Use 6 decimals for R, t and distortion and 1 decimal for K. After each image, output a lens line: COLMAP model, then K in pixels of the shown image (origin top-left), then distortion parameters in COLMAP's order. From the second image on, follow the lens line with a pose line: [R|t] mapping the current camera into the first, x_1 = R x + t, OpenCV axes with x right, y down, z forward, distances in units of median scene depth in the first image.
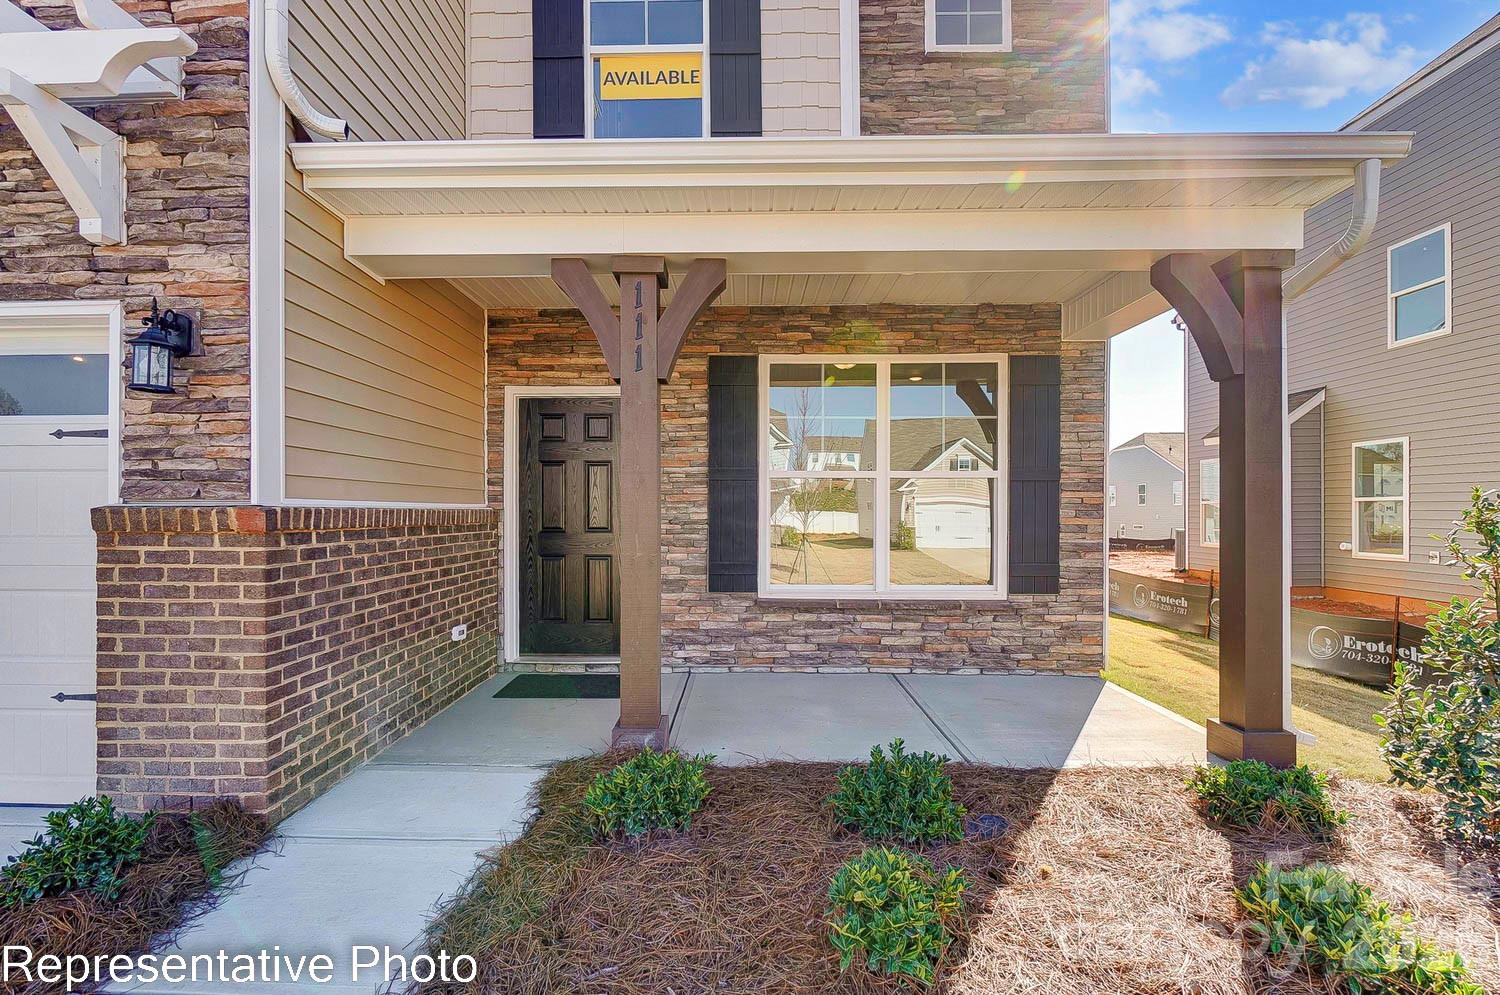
lens RADIAL K [[645.6, 0, 754.0], [0, 645.6, 497.6], [0, 0, 1]] dist [-0.008830, 0.004807]
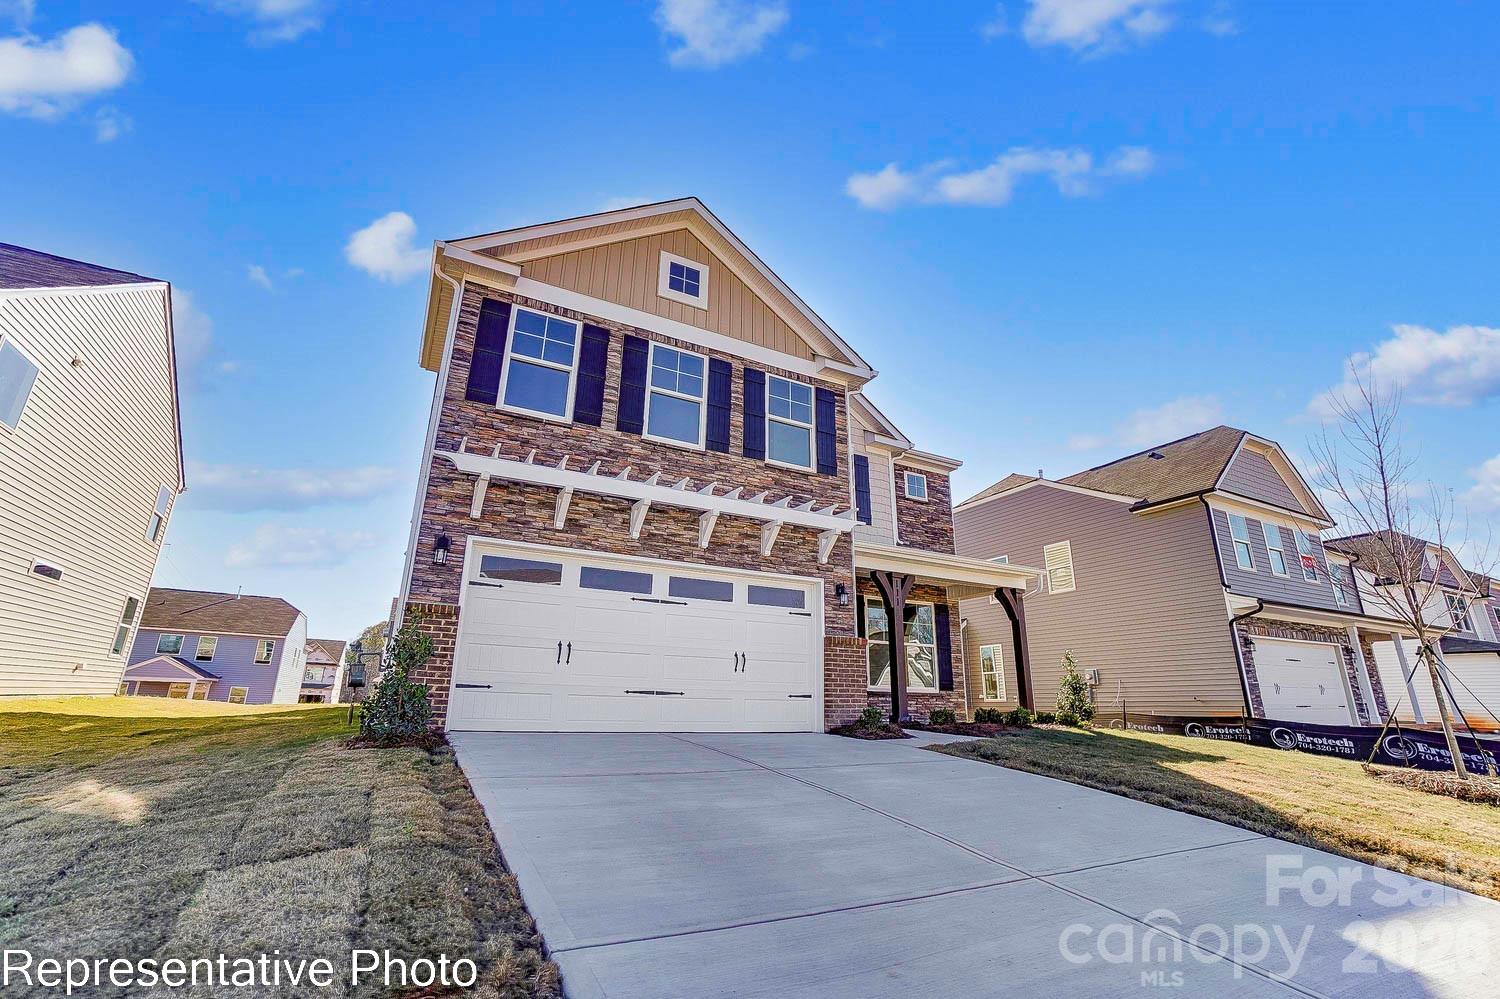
lens RADIAL K [[645.6, 0, 744.5], [0, 645.6, 506.7], [0, 0, 1]] dist [-0.008830, 0.004807]
pose [[0.865664, 0.153928, 0.476374, -1.747394], [-0.013724, 0.958496, -0.284775, 0.191543], [-0.500438, 0.239982, 0.831848, -1.050324]]
